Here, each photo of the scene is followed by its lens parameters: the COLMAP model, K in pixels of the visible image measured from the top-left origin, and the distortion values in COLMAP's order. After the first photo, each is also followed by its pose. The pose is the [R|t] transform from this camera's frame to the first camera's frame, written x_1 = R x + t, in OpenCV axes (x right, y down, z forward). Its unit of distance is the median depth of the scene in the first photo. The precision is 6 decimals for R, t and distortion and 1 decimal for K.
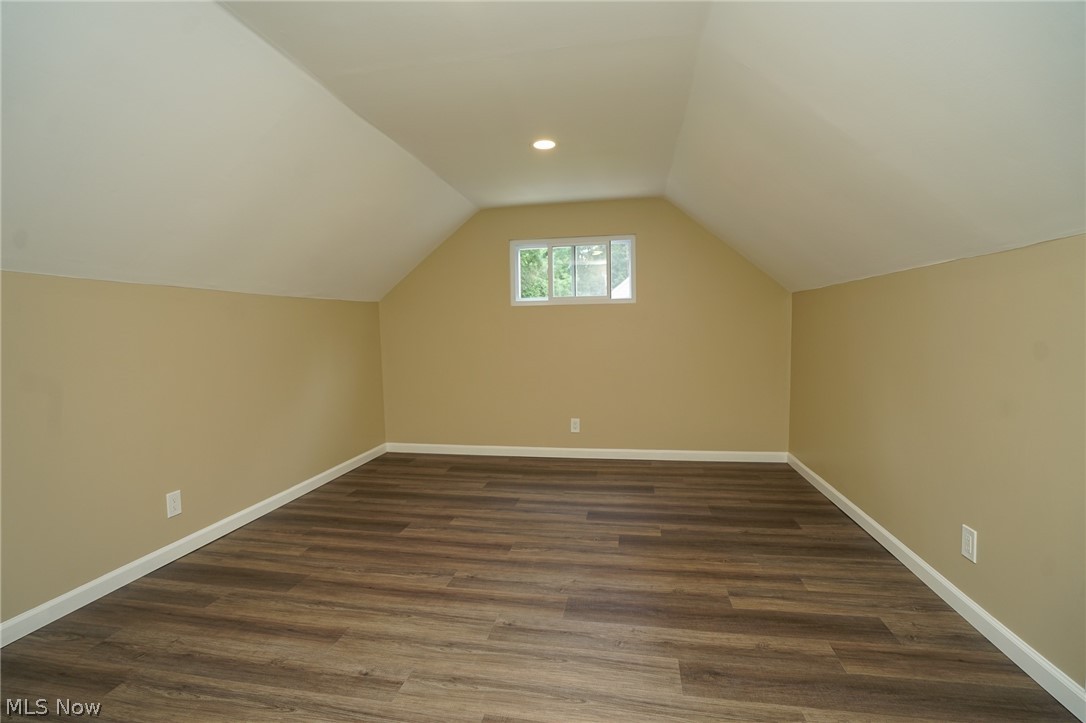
lens RADIAL K [[496.8, 0, 541.3], [0, 496.8, 365.8], [0, 0, 1]] dist [-0.051092, 0.013885]
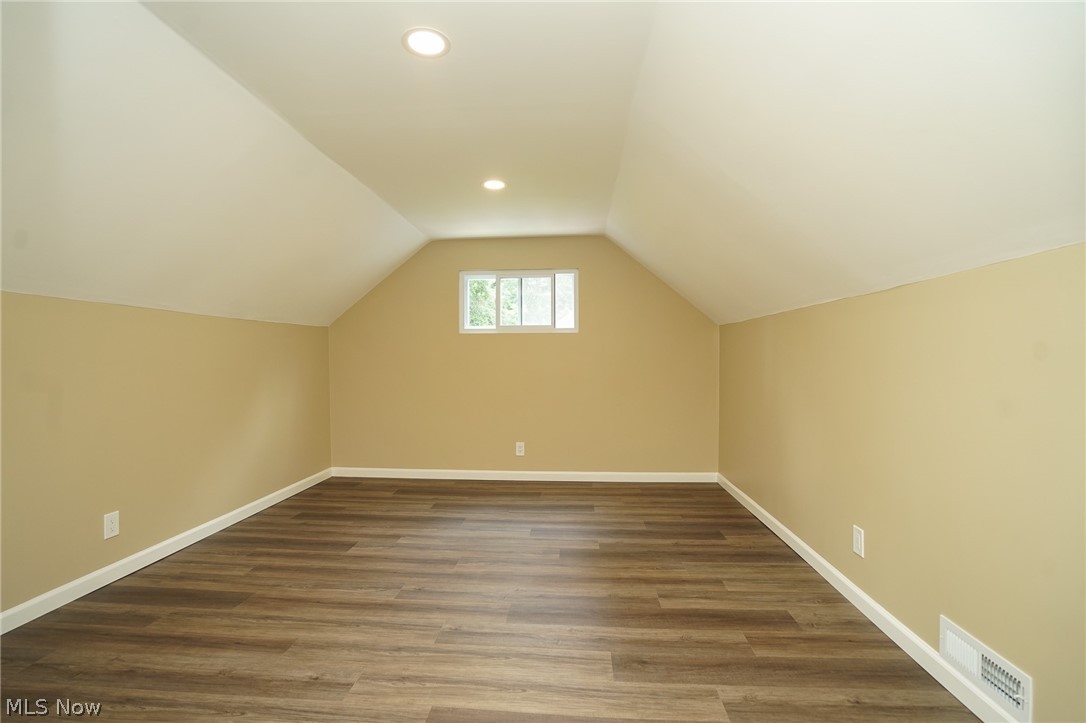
lens RADIAL K [[496.8, 0, 541.1], [0, 496.8, 361.0], [0, 0, 1]] dist [-0.051092, 0.013885]
pose [[0.994325, 0.013846, 0.105485, -0.000522], [-0.006389, 0.997477, -0.070706, 0.020917], [-0.106197, 0.069631, 0.991904, -0.099918]]
